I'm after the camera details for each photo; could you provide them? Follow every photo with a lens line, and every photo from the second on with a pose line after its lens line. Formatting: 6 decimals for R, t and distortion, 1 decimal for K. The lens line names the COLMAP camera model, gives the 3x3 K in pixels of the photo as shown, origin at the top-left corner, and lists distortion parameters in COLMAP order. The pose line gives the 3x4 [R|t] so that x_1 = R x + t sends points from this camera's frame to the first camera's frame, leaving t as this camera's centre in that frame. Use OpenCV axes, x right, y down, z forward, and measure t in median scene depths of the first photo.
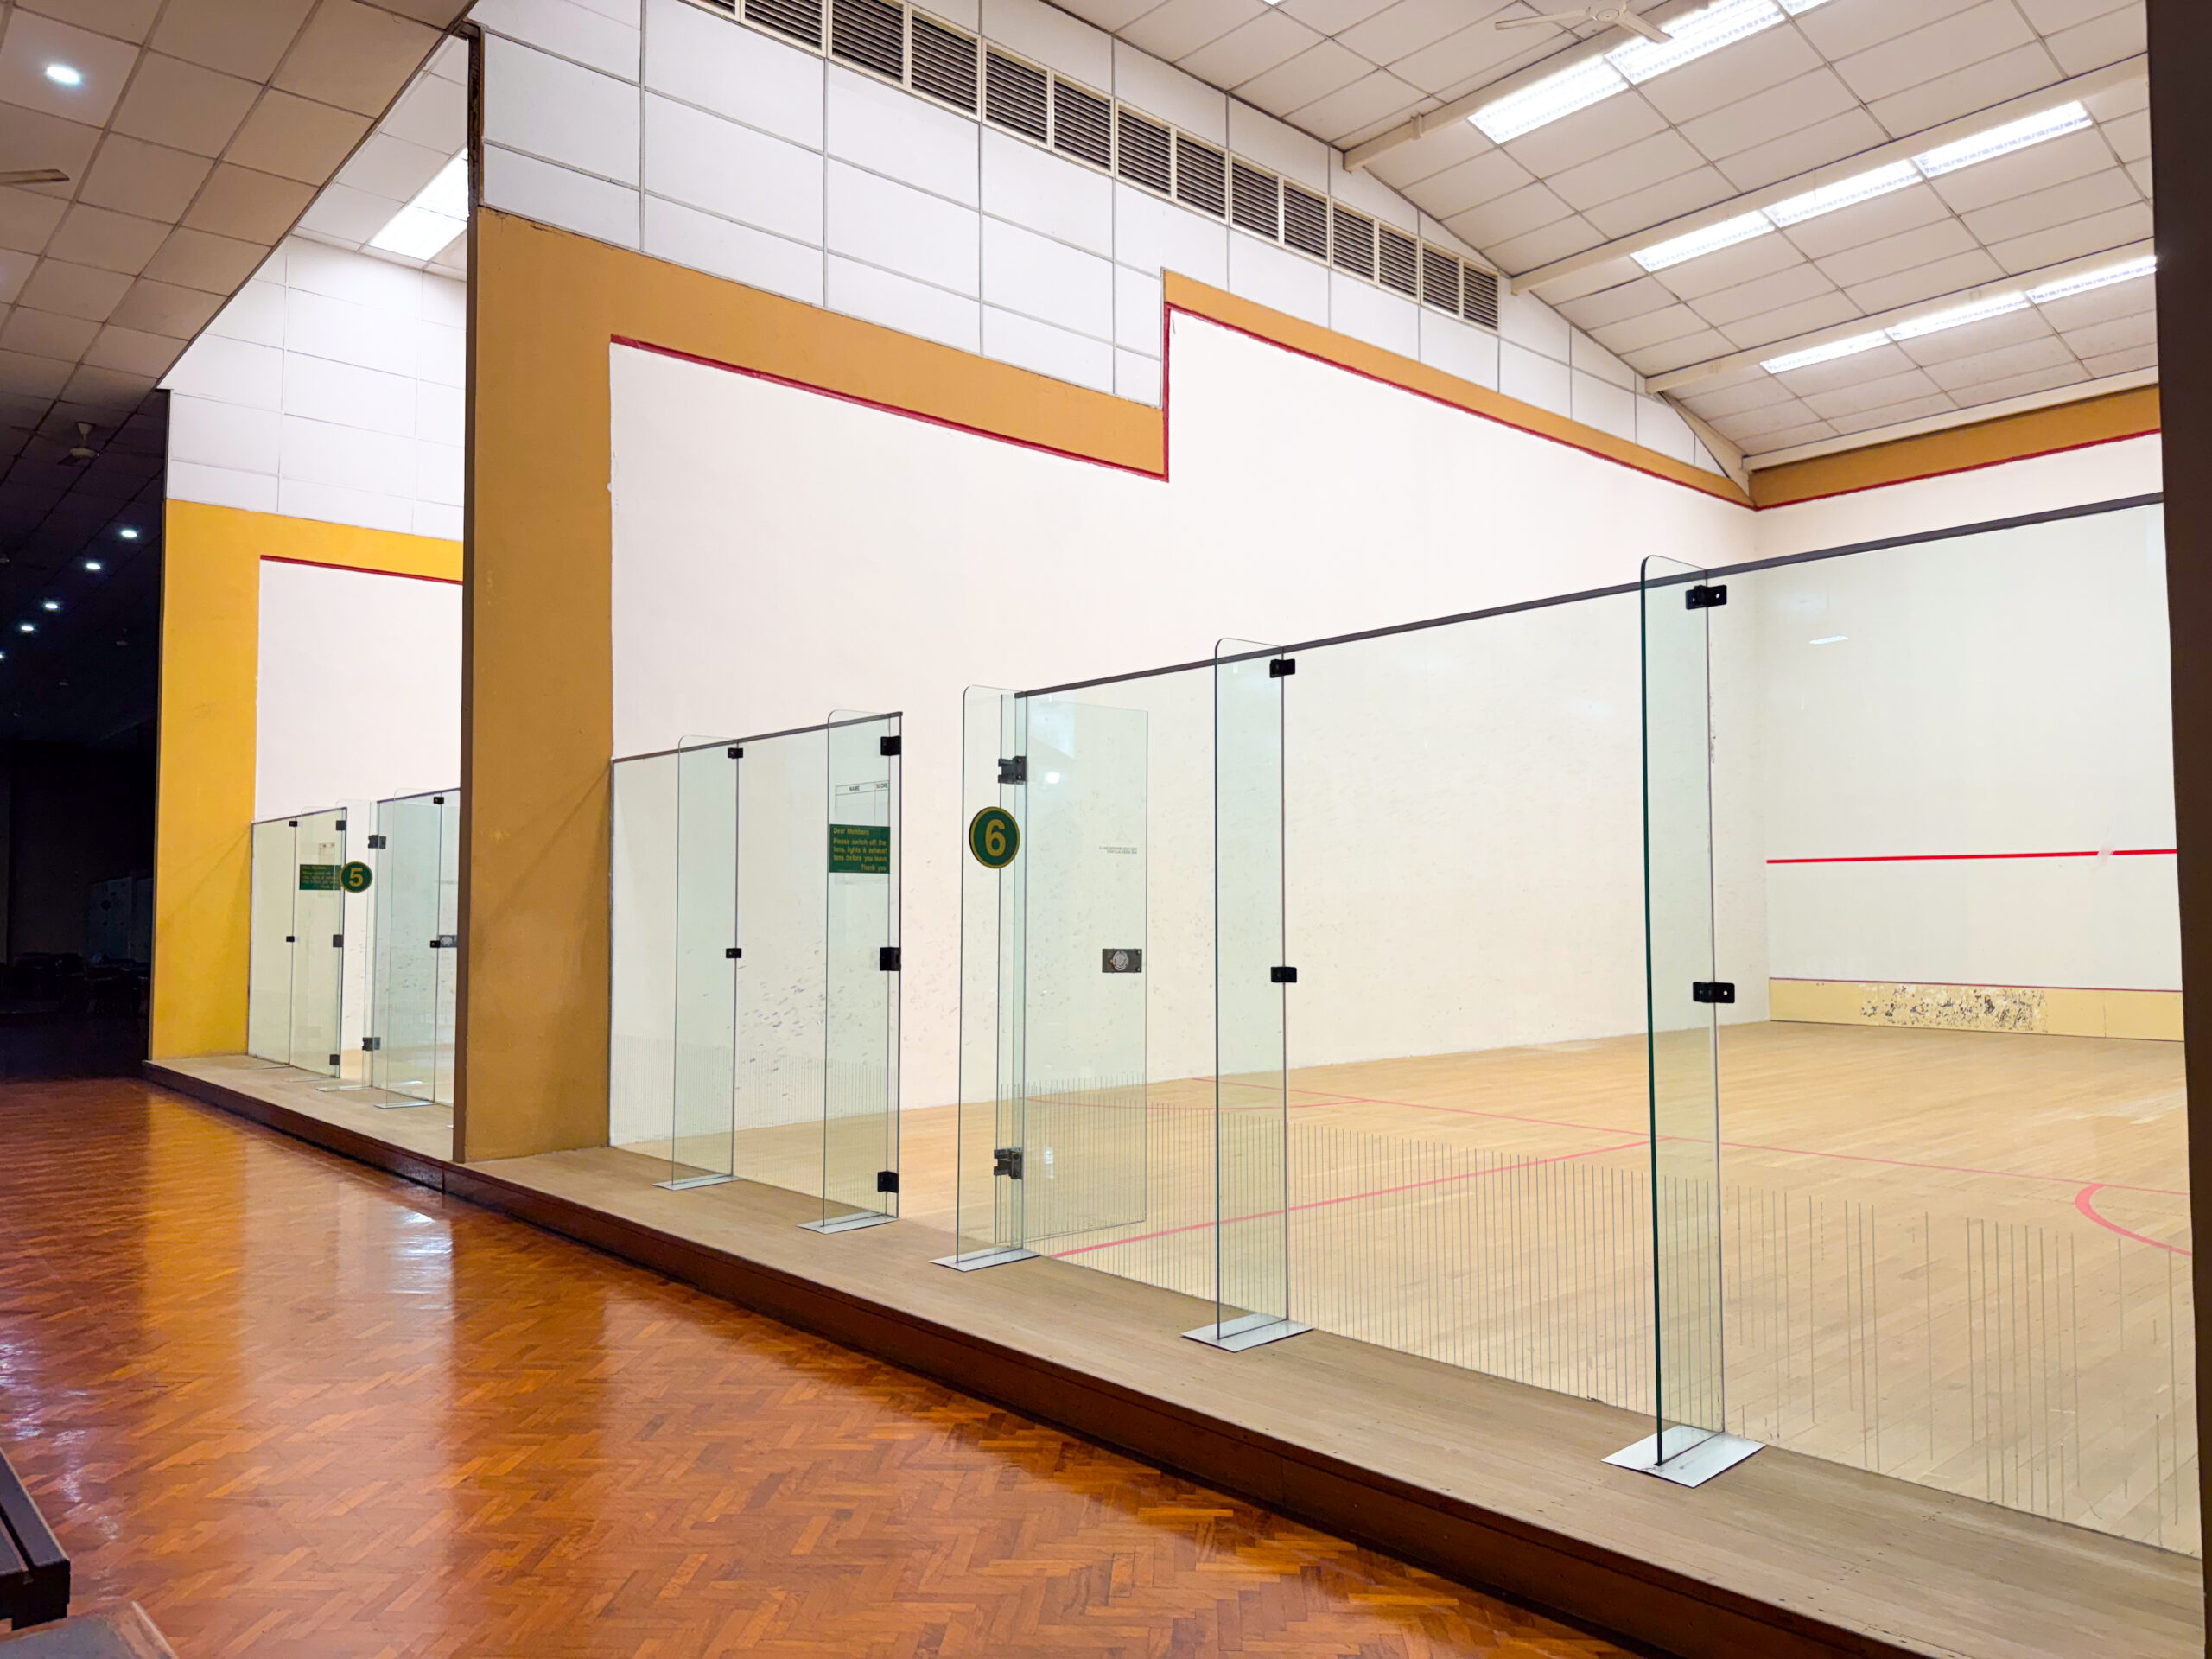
lens RADIAL K [[1558.0, 0, 1106.0], [0, 1558.0, 829.5], [0, 0, 1]] dist [0.006343, 0.002948]
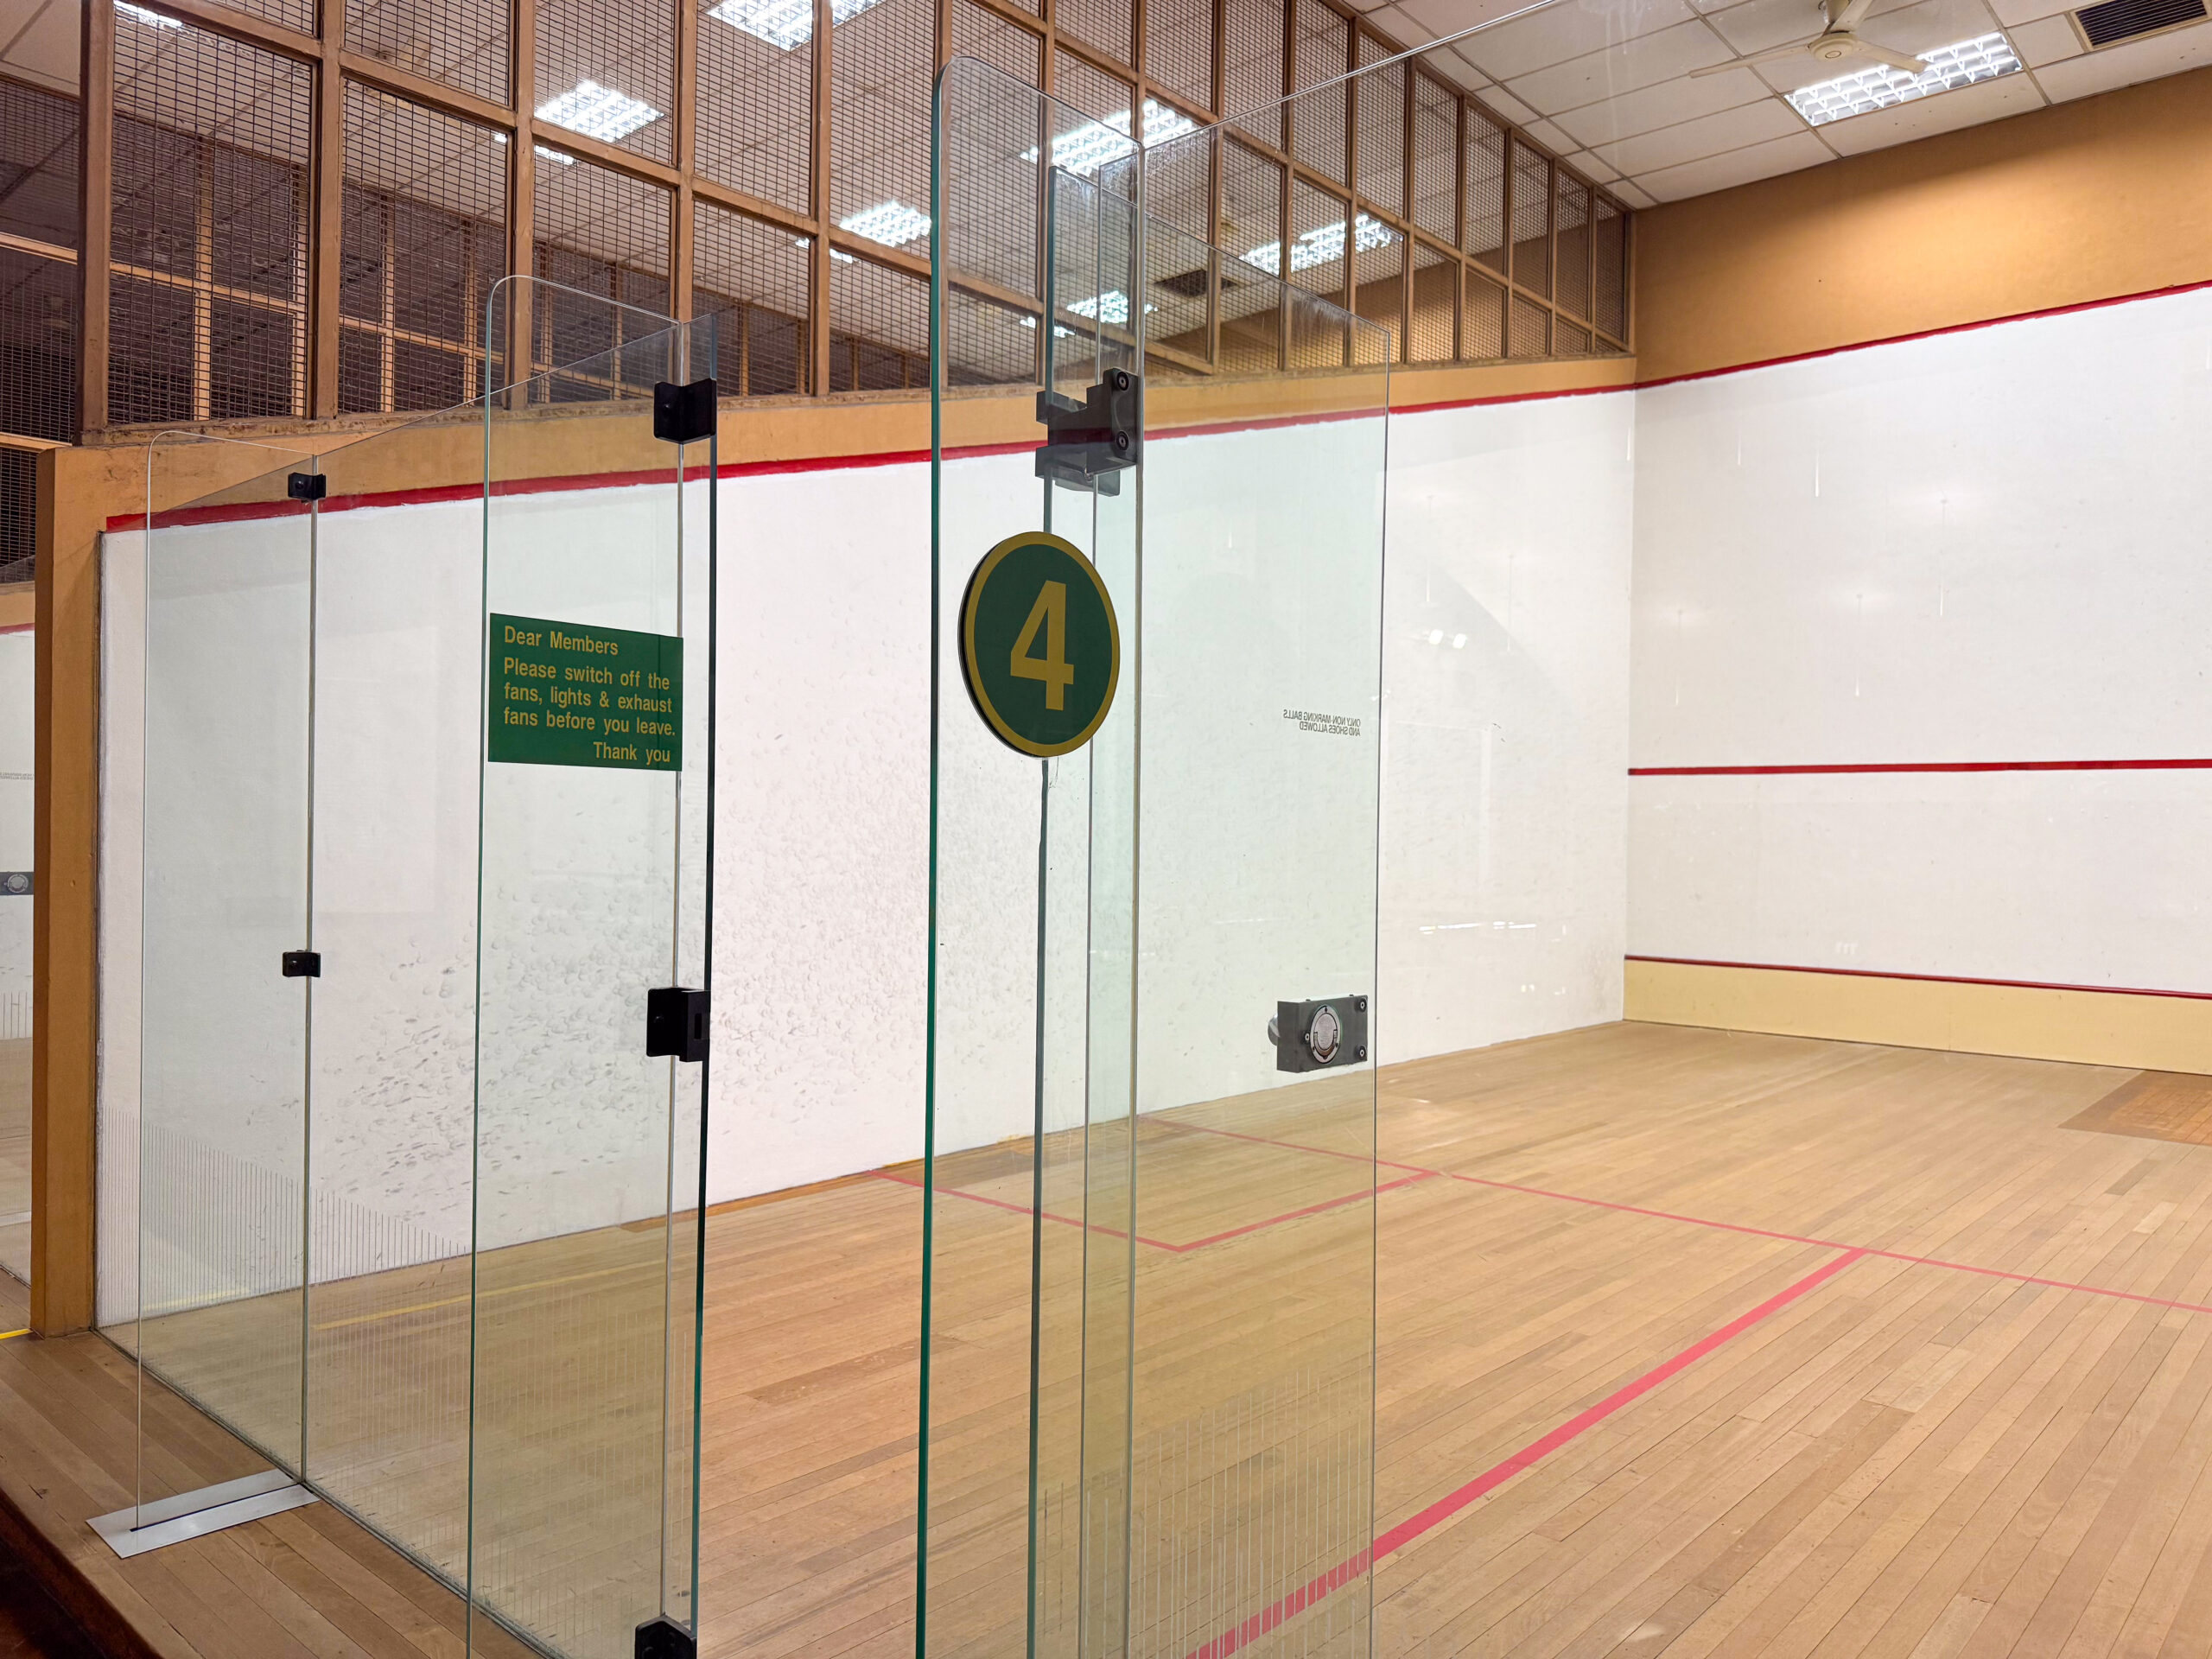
lens RADIAL K [[1558.0, 0, 1106.0], [0, 1558.0, 829.5], [0, 0, 1]] dist [0.006343, 0.002948]
pose [[0.992493, 0.018966, 0.120824, -0.087613], [-0.023705, 0.999000, 0.037912, 0.025816], [-0.119985, -0.040491, 0.991950, 0.652260]]
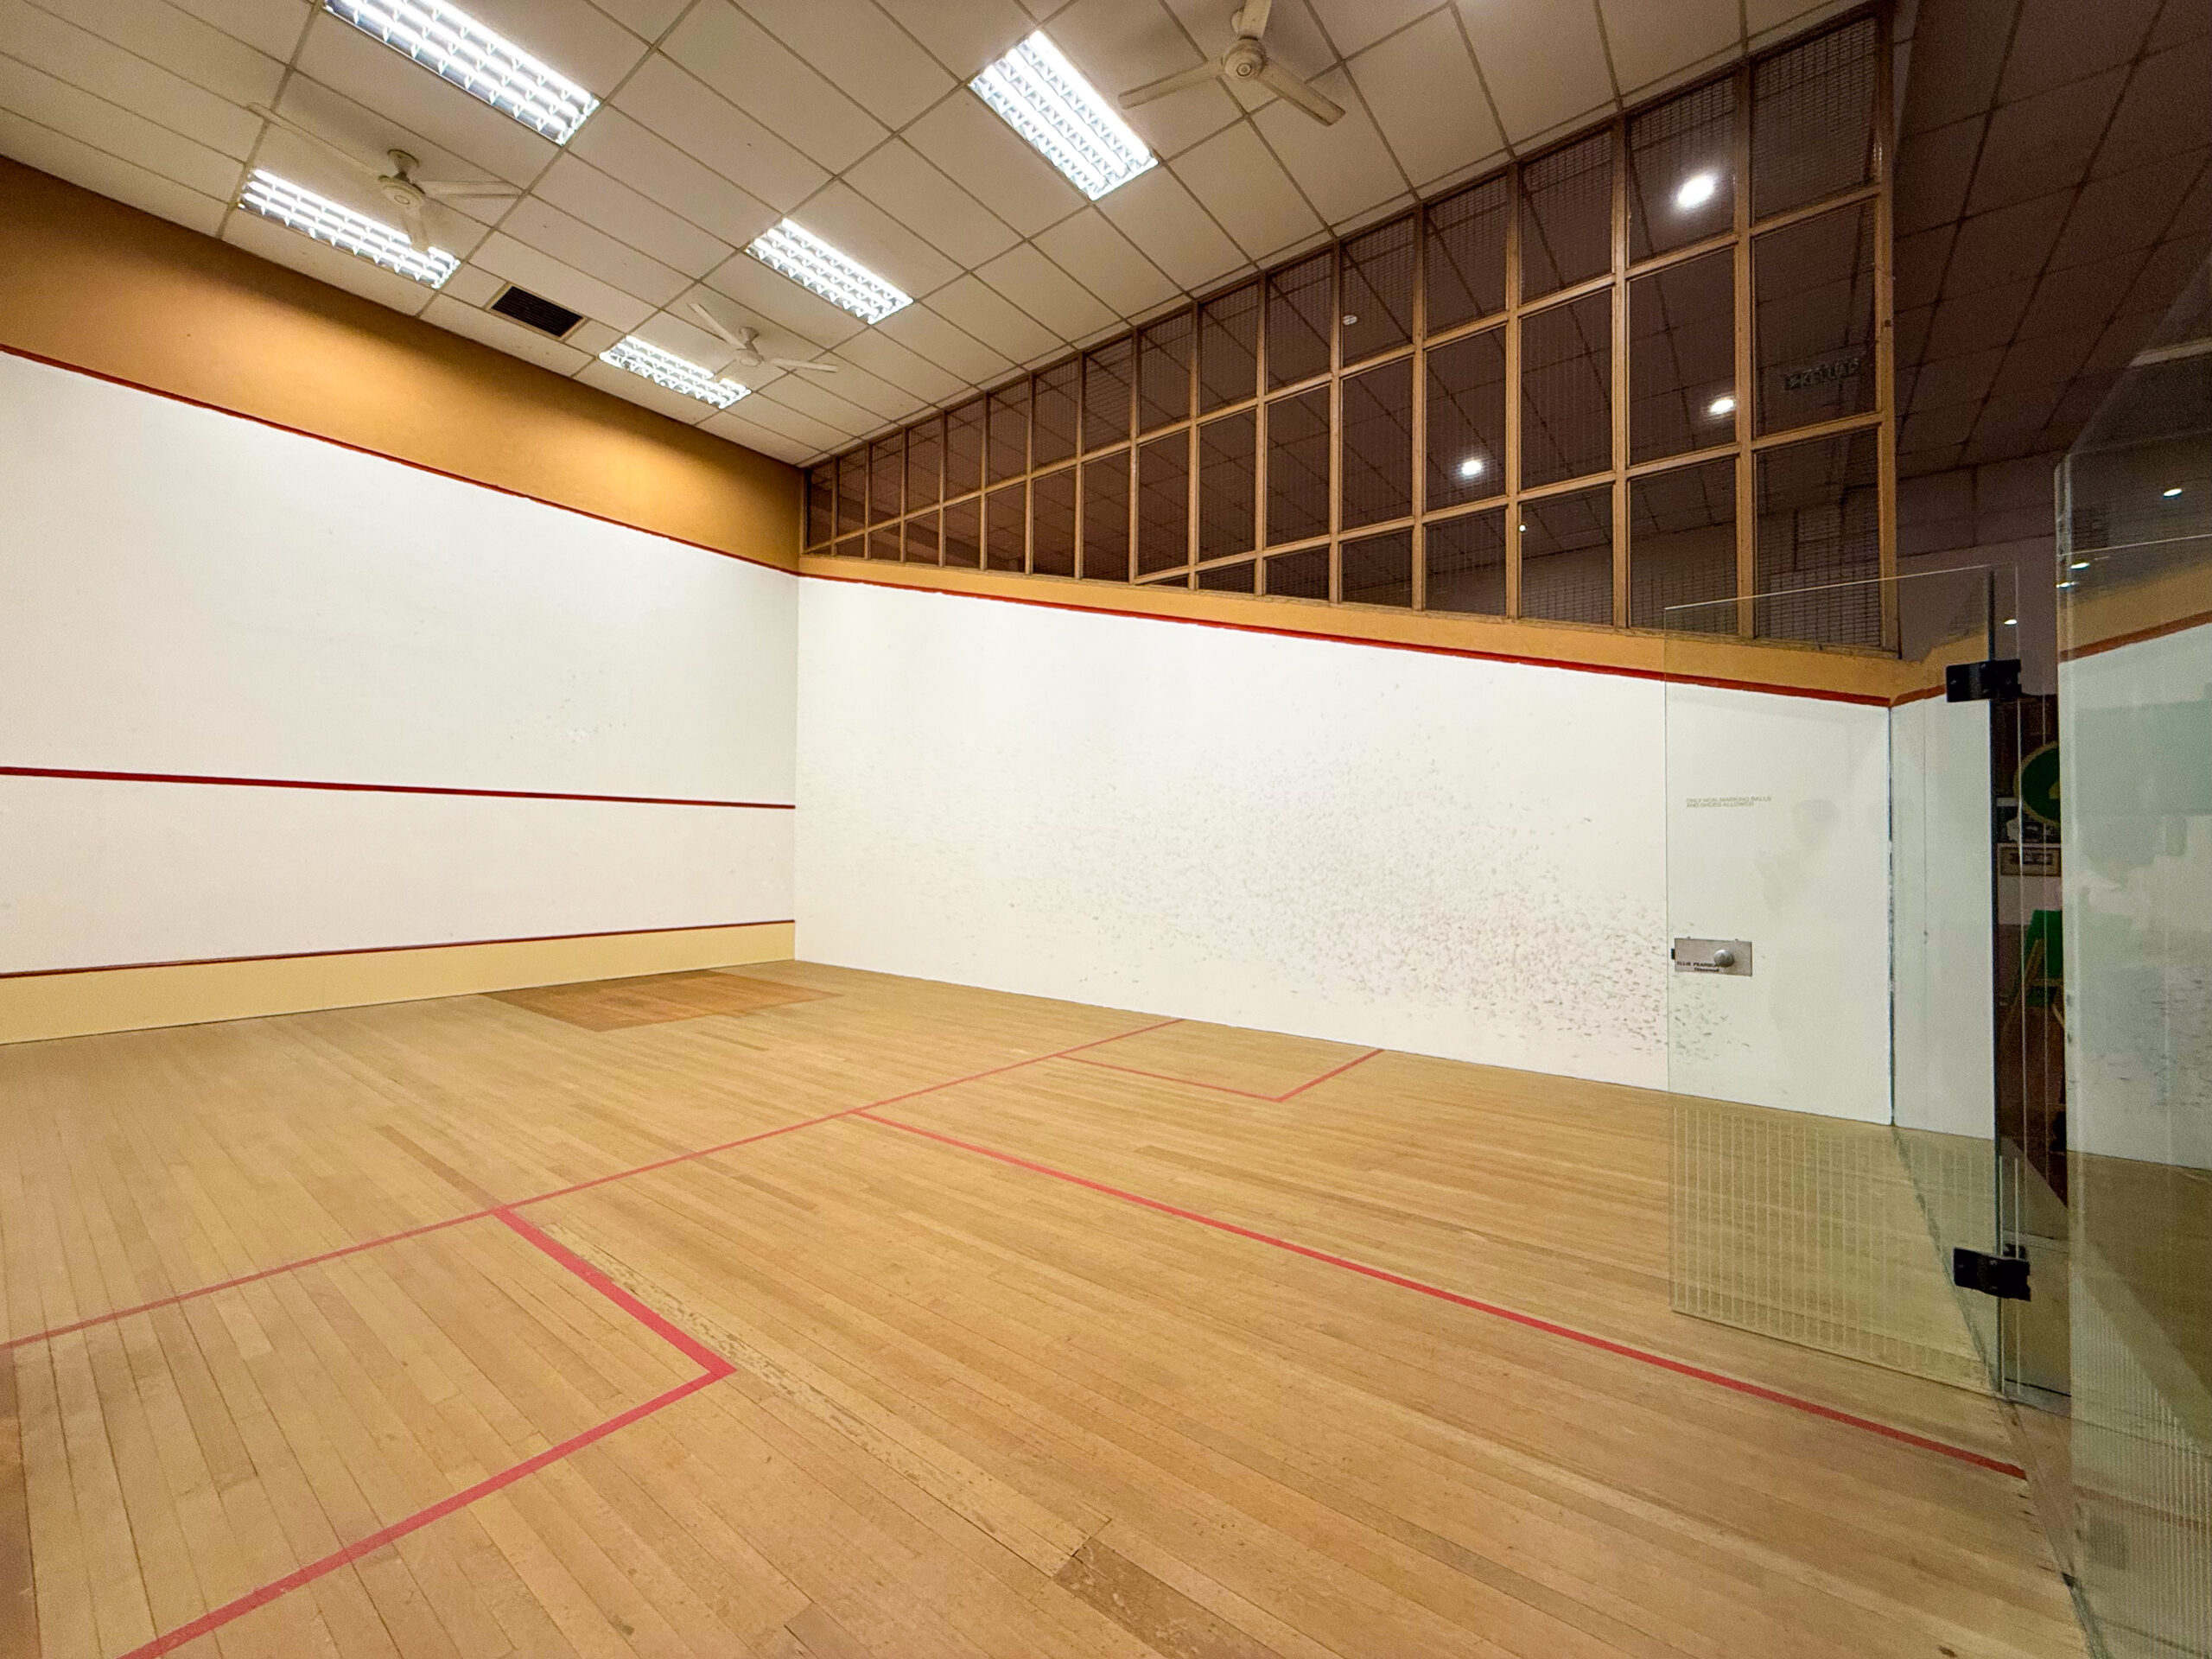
lens RADIAL K [[876.5, 0, 1106.0], [0, 876.5, 829.5], [0, 0, 1]] dist [0.001511, 0.000130]
pose [[-0.185586, 0.020506, 0.982414, -0.195009], [-0.041734, 0.998716, -0.028730, 0.035904], [-0.981741, -0.046332, -0.184491, 0.949076]]
